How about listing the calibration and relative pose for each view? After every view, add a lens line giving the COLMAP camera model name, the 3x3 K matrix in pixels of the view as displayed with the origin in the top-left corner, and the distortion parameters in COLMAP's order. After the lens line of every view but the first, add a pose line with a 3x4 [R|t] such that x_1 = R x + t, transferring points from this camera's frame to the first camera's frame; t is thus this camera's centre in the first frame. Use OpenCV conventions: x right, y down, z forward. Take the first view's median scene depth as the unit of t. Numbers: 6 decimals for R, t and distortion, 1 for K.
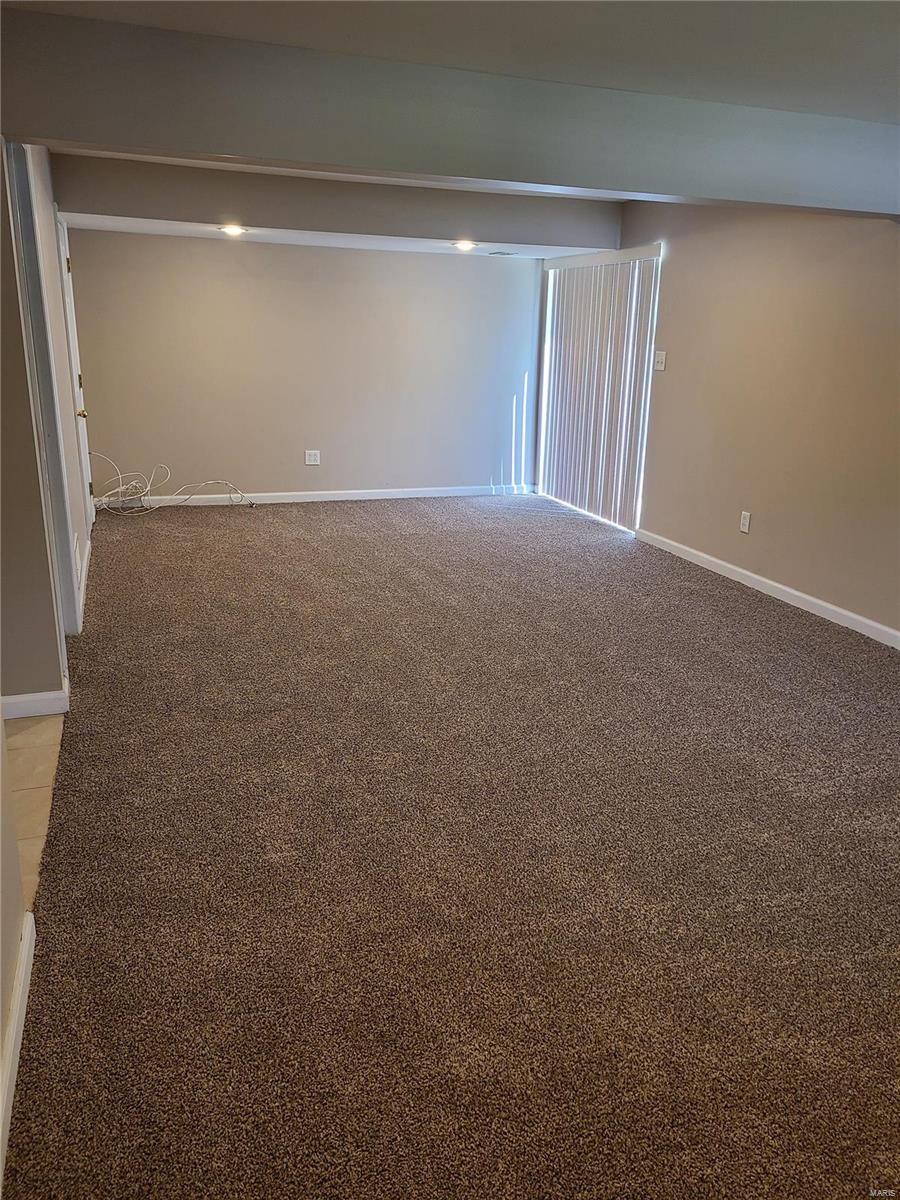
lens RADIAL K [[901.6, 0, 453.1], [0, 901.6, 599.0], [0, 0, 1]] dist [0.056807, -0.042448]
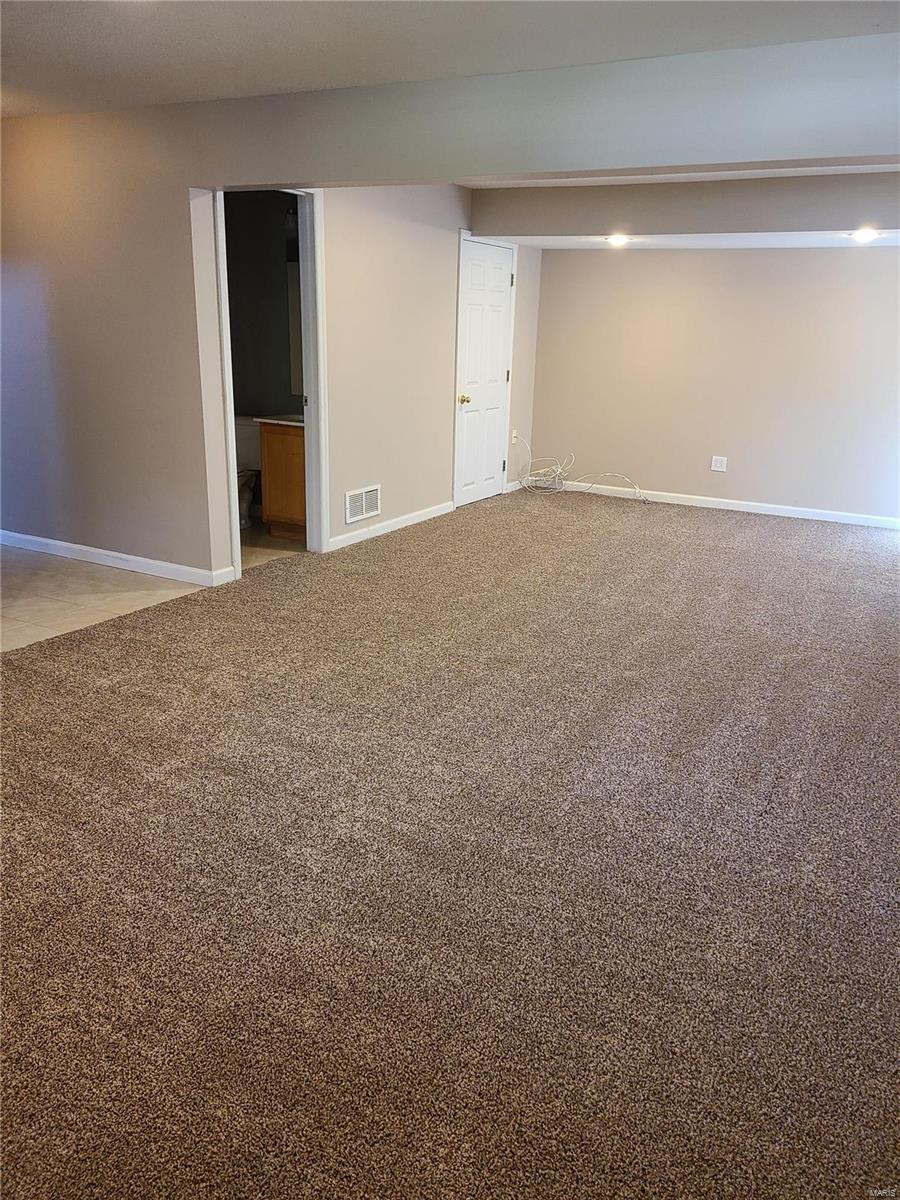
lens RADIAL K [[901.6, 0, 454.6], [0, 901.6, 600.0], [0, 0, 1]] dist [0.056807, -0.042448]
pose [[0.665347, 0.214794, -0.714966, 0.448391], [-0.227624, 0.970479, 0.079730, -0.029784], [0.710985, 0.109695, 0.694598, 0.147665]]
